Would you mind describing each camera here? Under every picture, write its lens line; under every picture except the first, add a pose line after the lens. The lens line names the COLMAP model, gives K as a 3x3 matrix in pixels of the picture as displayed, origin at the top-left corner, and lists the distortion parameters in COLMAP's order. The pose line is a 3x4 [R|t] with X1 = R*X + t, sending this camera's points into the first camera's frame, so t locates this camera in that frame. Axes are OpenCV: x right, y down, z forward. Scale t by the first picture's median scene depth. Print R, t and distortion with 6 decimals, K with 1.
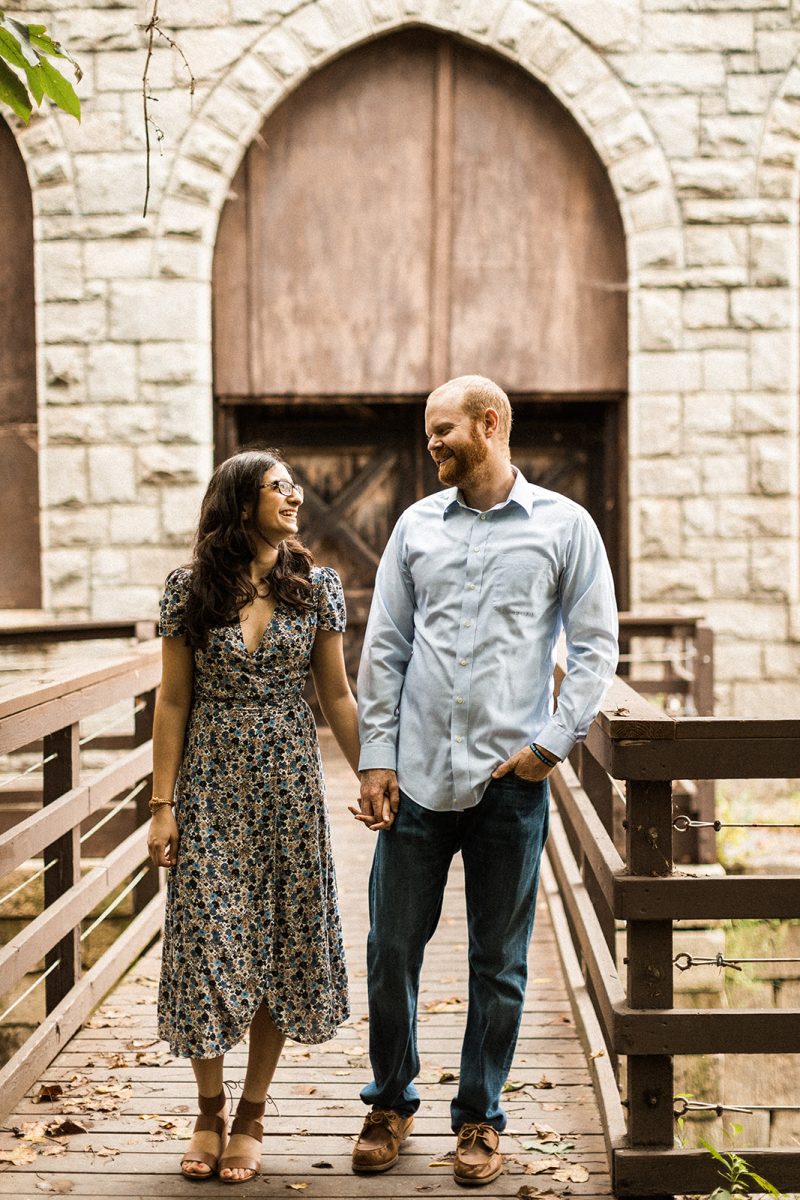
lens RADIAL K [[1852.9, 0, 404.4], [0, 1852.9, 595.4], [0, 0, 1]] dist [0.026669, 0.000000]
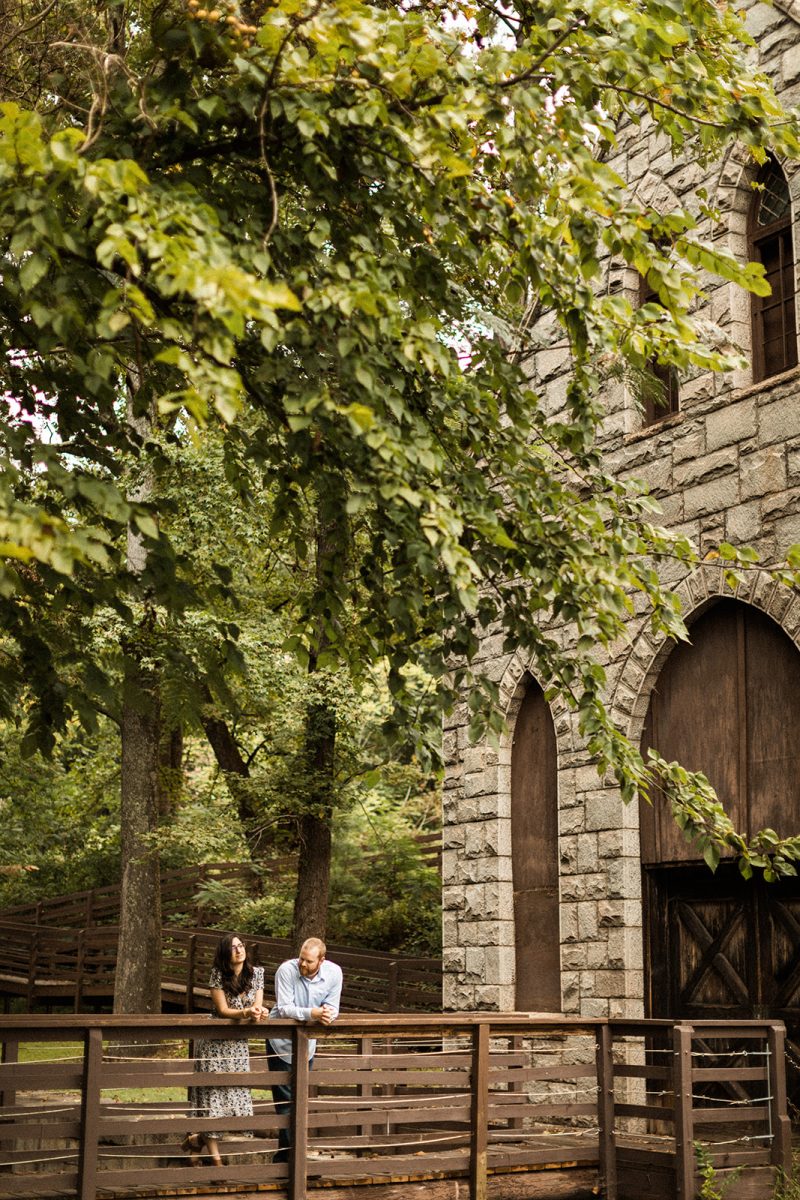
lens RADIAL K [[1852.9, 0, 402.6], [0, 1852.9, 602.4], [0, 0, 1]] dist [0.026669, 0.000000]
pose [[0.544665, -0.154463, -0.824306, 1.040683], [-0.040738, 0.976859, -0.209967, 0.004800], [0.837664, 0.147942, 0.525769, 0.047478]]
